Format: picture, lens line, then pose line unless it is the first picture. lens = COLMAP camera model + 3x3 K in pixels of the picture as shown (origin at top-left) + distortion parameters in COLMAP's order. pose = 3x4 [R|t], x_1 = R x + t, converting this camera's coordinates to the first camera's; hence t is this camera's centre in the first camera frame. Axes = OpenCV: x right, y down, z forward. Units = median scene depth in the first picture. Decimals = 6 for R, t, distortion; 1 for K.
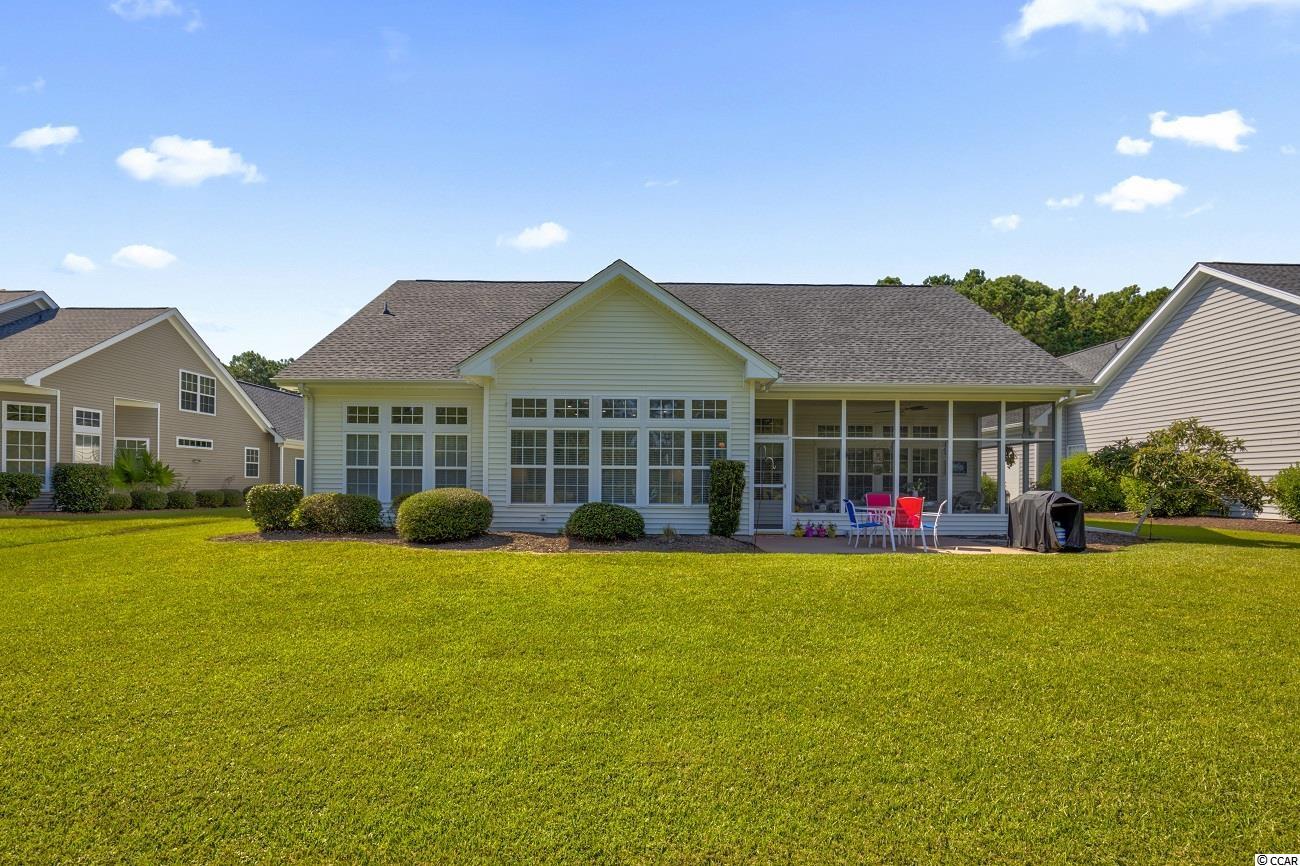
lens RADIAL K [[601.4, 0, 650.0], [0, 601.4, 433.0], [0, 0, 1]] dist [0.000495, 0.000168]
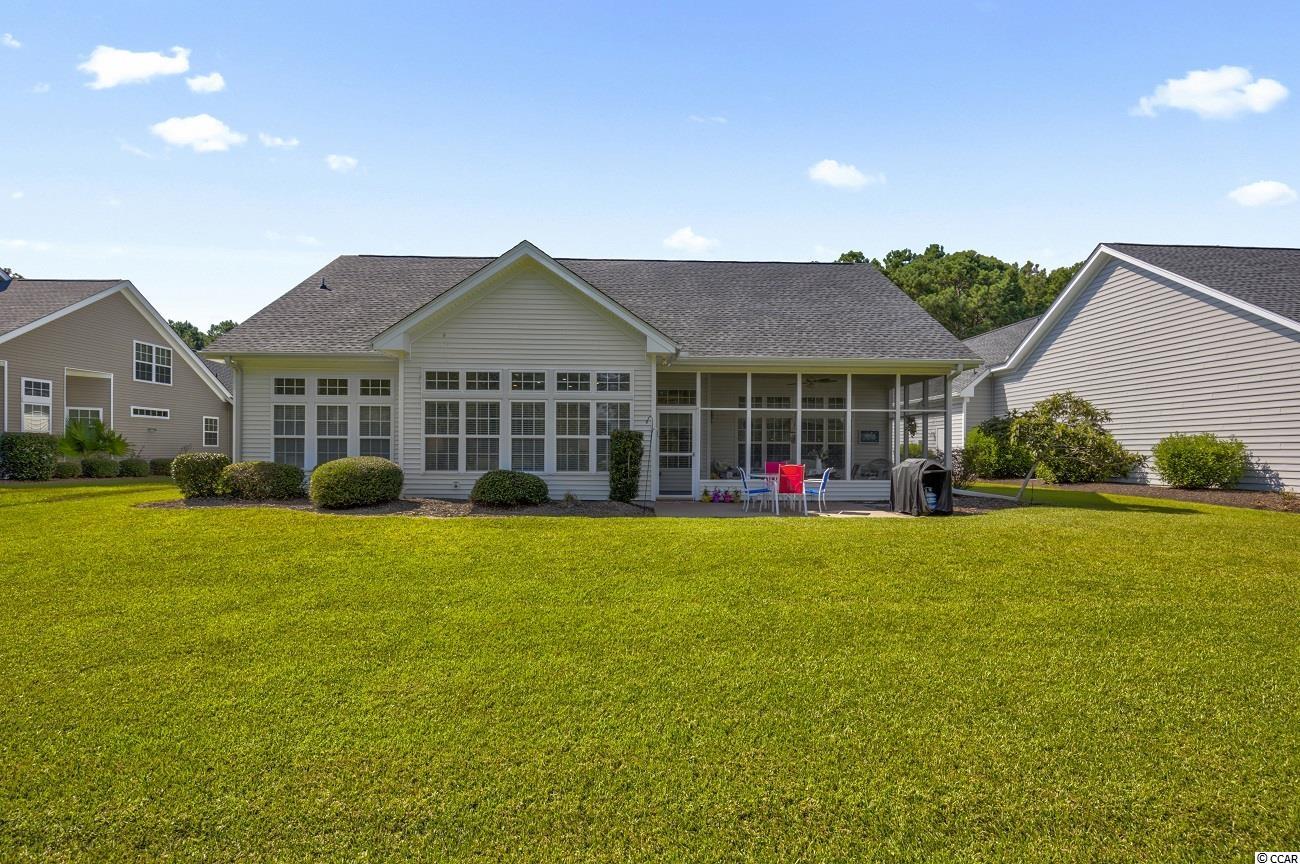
lens RADIAL K [[594.0, 0, 650.3], [0, 594.0, 402.6], [0, 0, 1]] dist [-0.000517, 0.000402]
pose [[0.999826, 0.000946, 0.018652, 0.128915], [-0.000974, 0.999998, 0.001460, -0.004174], [-0.018650, -0.001478, 0.999825, -0.042027]]
